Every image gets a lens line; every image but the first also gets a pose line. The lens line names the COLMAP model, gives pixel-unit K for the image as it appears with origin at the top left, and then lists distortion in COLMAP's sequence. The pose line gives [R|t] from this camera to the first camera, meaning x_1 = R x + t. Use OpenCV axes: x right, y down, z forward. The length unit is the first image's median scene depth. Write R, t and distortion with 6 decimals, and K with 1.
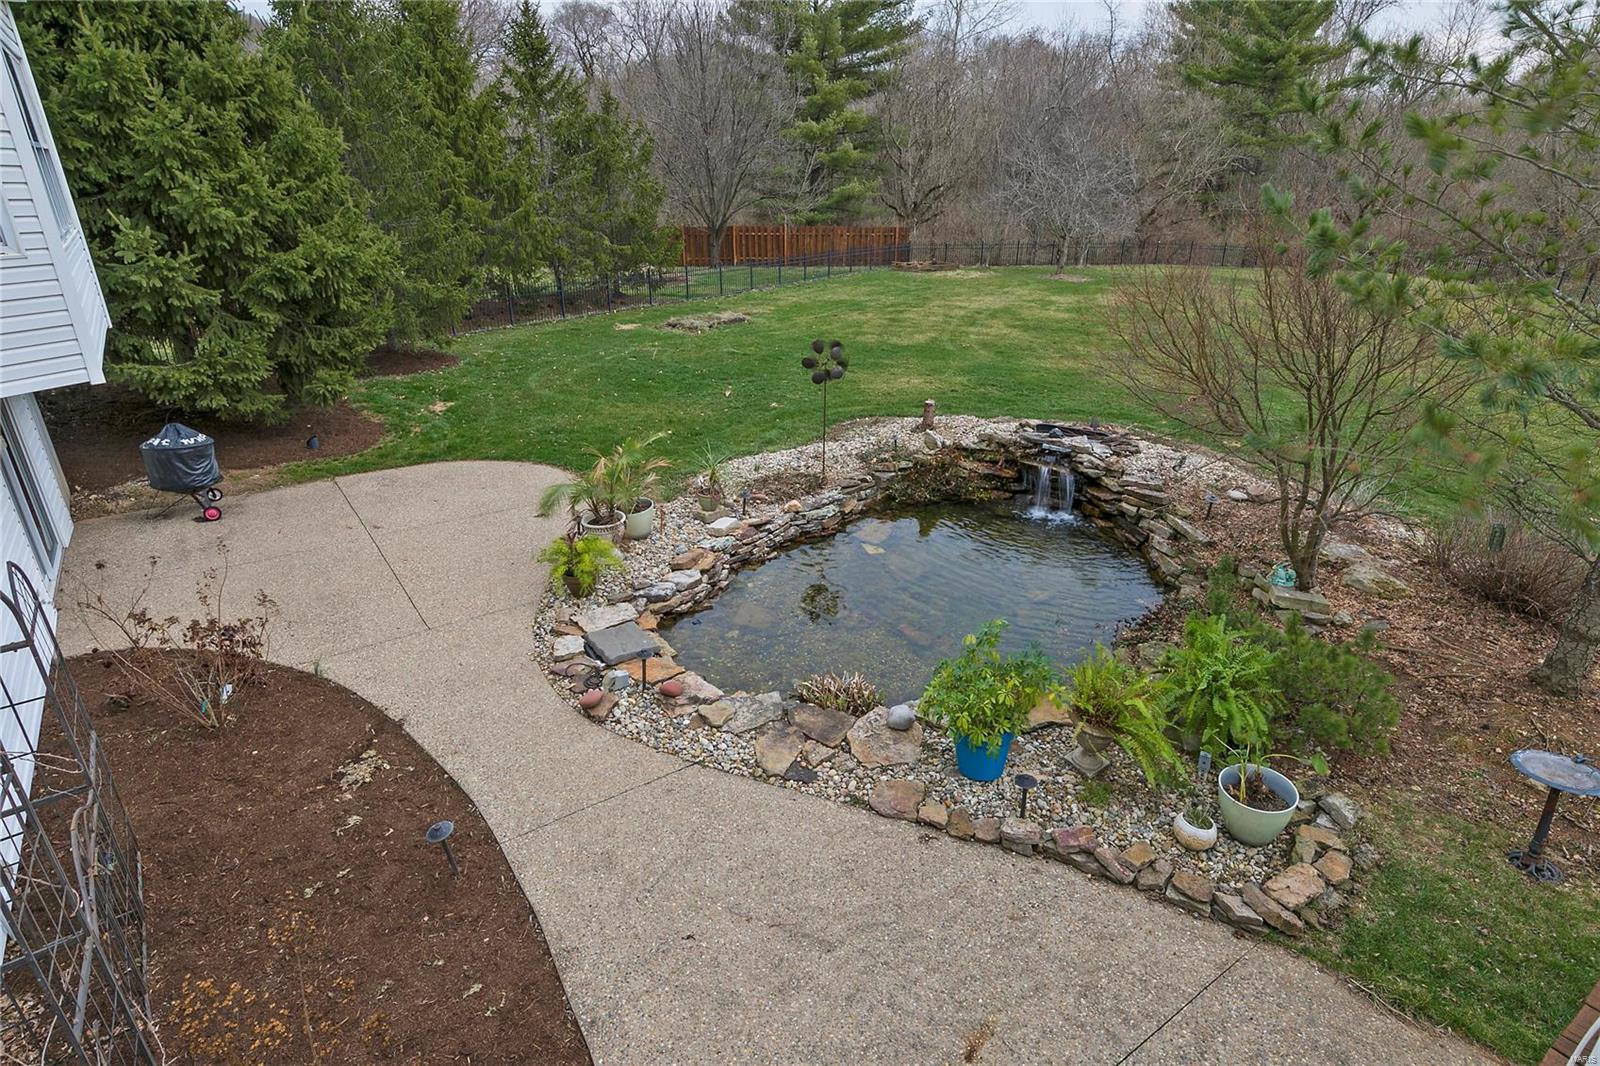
lens RADIAL K [[845.2, 0, 804.8], [0, 845.2, 533.3], [0, 0, 1]] dist [0.010503, -0.001477]
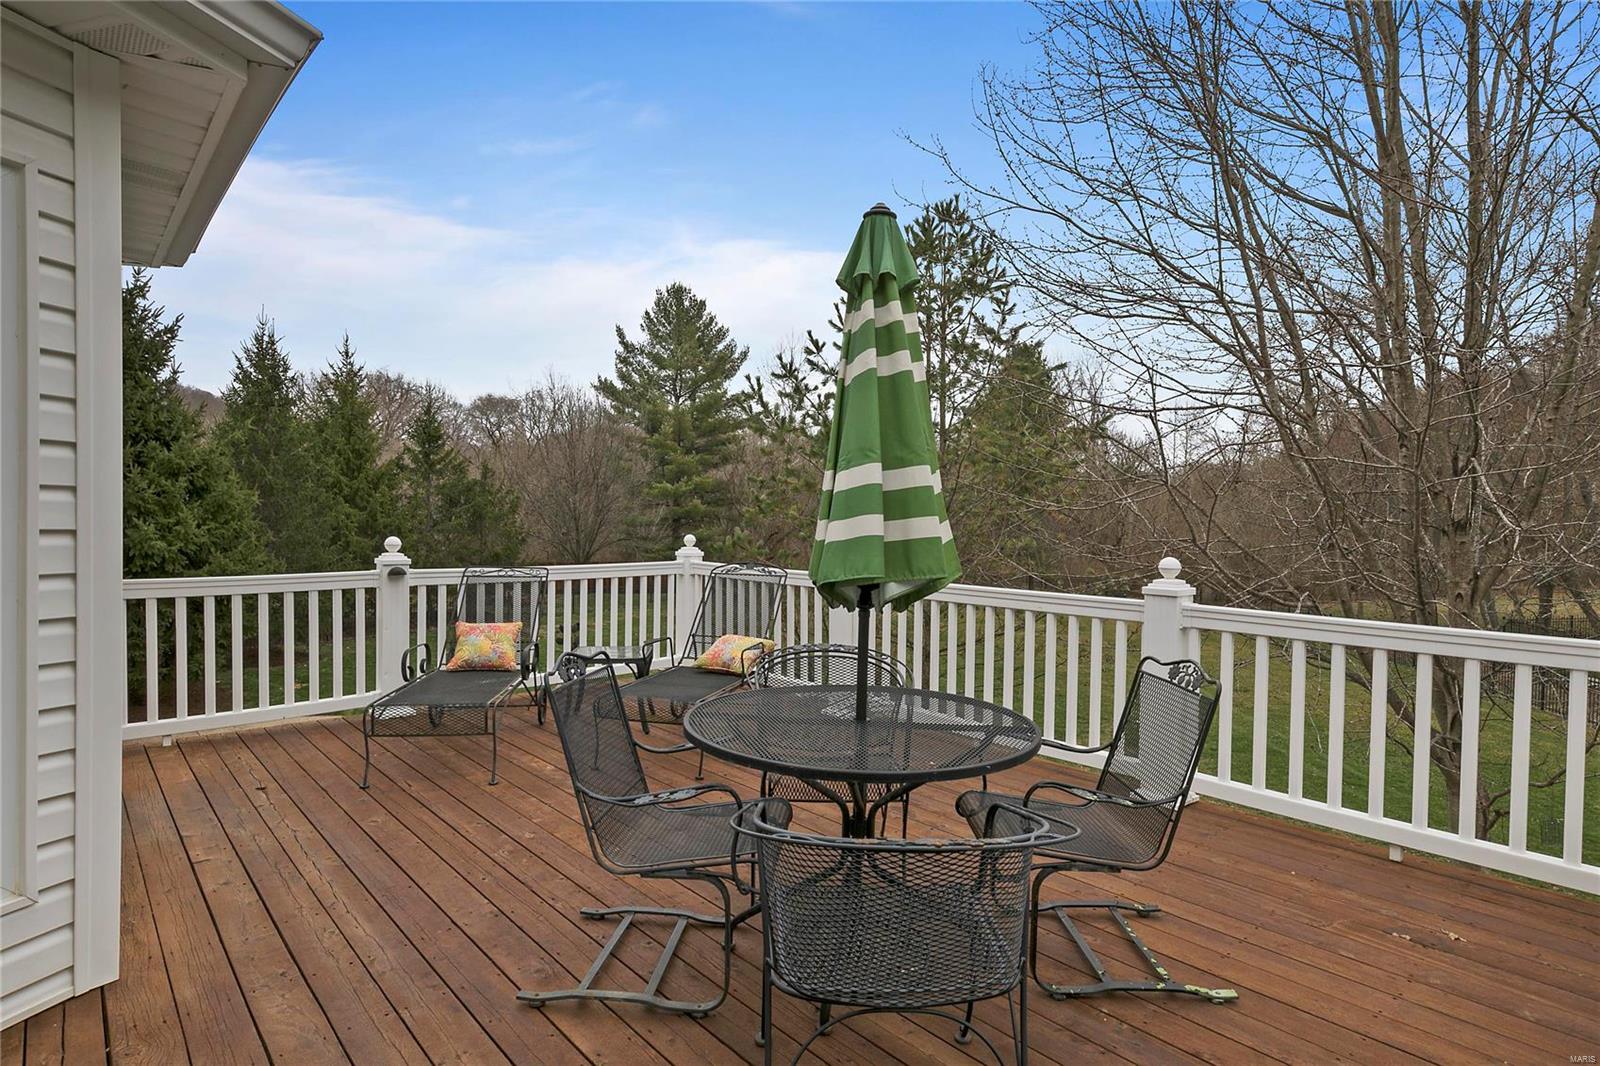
lens RADIAL K [[804.7, 0, 829.0], [0, 804.7, 538.6], [0, 0, 1]] dist [-0.030120, 0.009207]
pose [[0.988612, 0.002305, 0.150473, 0.247472], [0.053977, 0.927923, -0.368844, 0.175233], [-0.140477, 0.372765, 0.917231, -0.405420]]
